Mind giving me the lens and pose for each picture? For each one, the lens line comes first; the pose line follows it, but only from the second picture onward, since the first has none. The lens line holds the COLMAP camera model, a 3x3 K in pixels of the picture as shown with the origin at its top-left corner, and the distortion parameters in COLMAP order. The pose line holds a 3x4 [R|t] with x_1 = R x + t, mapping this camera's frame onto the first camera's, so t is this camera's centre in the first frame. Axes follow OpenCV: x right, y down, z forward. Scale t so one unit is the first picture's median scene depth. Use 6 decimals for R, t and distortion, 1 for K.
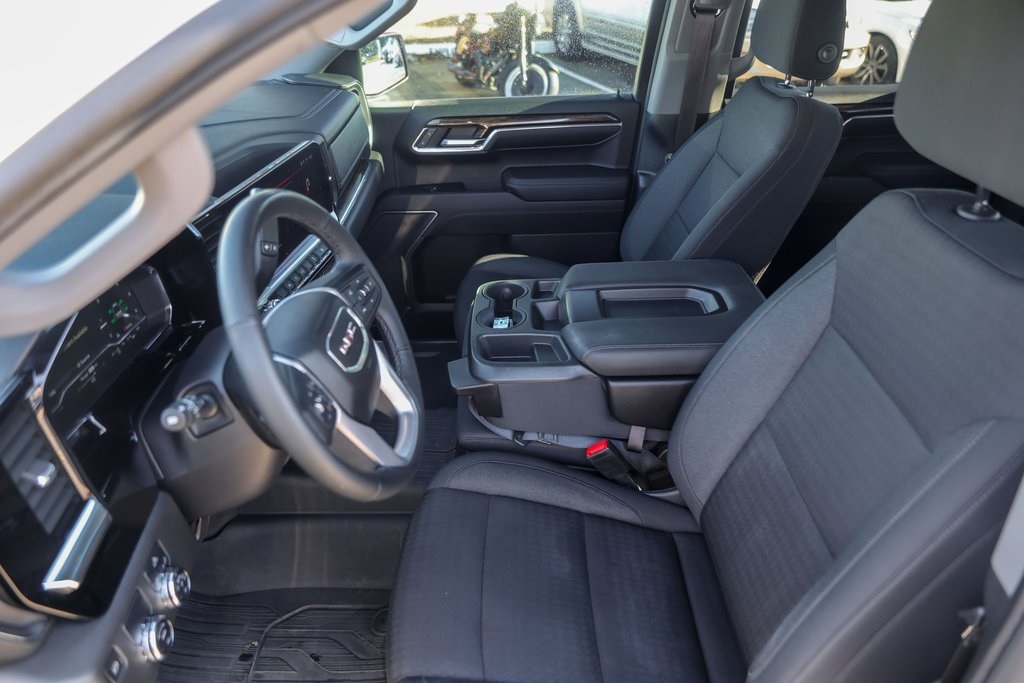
lens RADIAL K [[694.8, 0, 515.8], [0, 694.8, 344.6], [0, 0, 1]] dist [-0.001774, 0.005311]
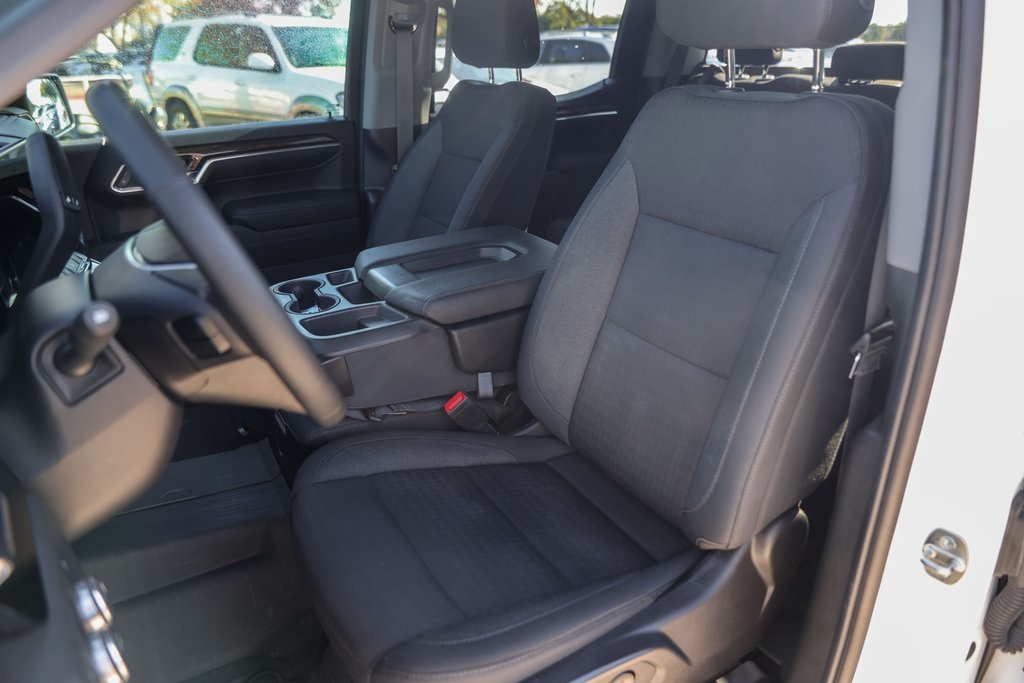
lens RADIAL K [[694.8, 0, 516.4], [0, 694.8, 338.3], [0, 0, 1]] dist [-0.001774, 0.005311]
pose [[0.863557, -0.205995, 0.460255, -0.238190], [0.270162, 0.959702, -0.077363, 0.160599], [-0.425771, 0.191151, 0.884410, 0.080886]]
